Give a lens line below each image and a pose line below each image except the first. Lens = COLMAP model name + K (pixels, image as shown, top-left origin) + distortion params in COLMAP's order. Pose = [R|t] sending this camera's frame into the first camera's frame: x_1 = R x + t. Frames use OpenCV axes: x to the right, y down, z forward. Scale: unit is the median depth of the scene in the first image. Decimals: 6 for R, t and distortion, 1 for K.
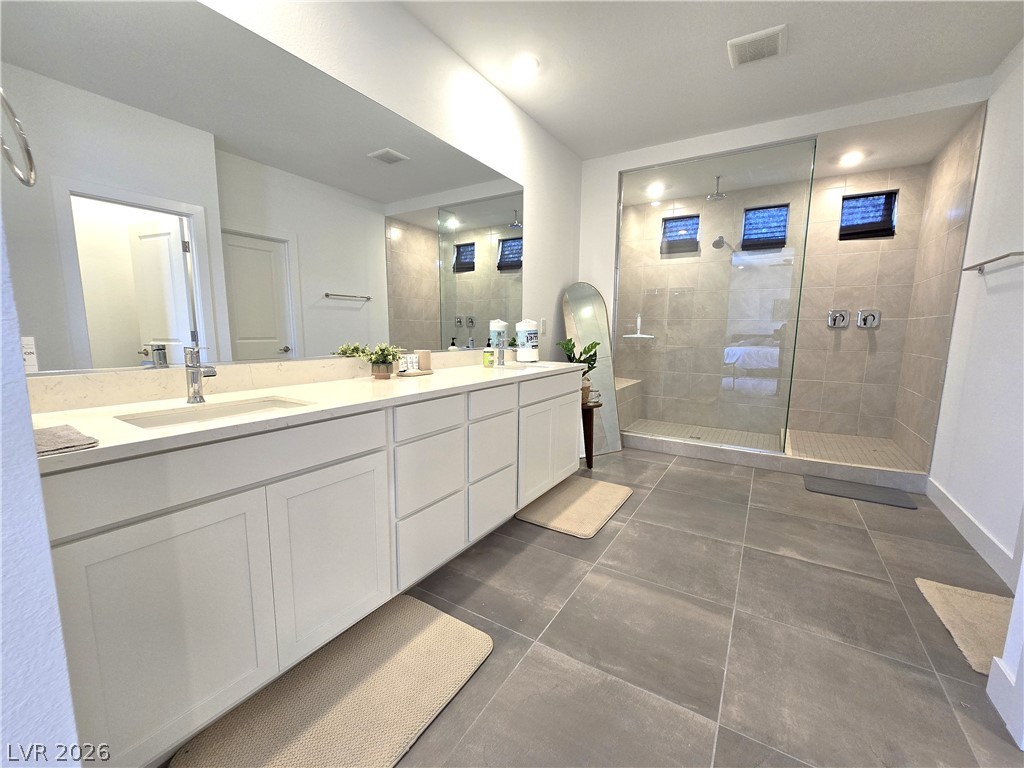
lens RADIAL K [[420.2, 0, 512.4], [0, 420.2, 385.0], [0, 0, 1]] dist [-0.008044, 0.002776]
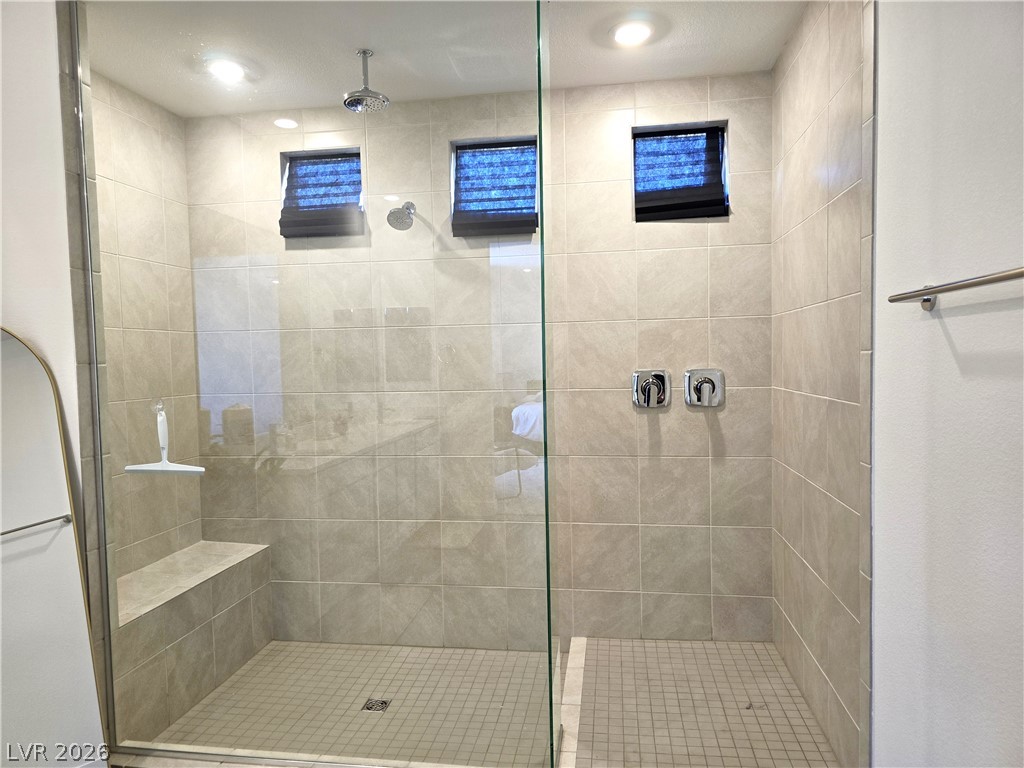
lens RADIAL K [[688.2, 0, 508.8], [0, 688.2, 384.1], [0, 0, 1]] dist [0.060187, -0.052948]
pose [[0.917297, -0.046965, 0.395425, 0.320305], [0.084831, 0.993273, -0.078819, -0.111173], [-0.389063, 0.105844, 0.915110, 0.349781]]
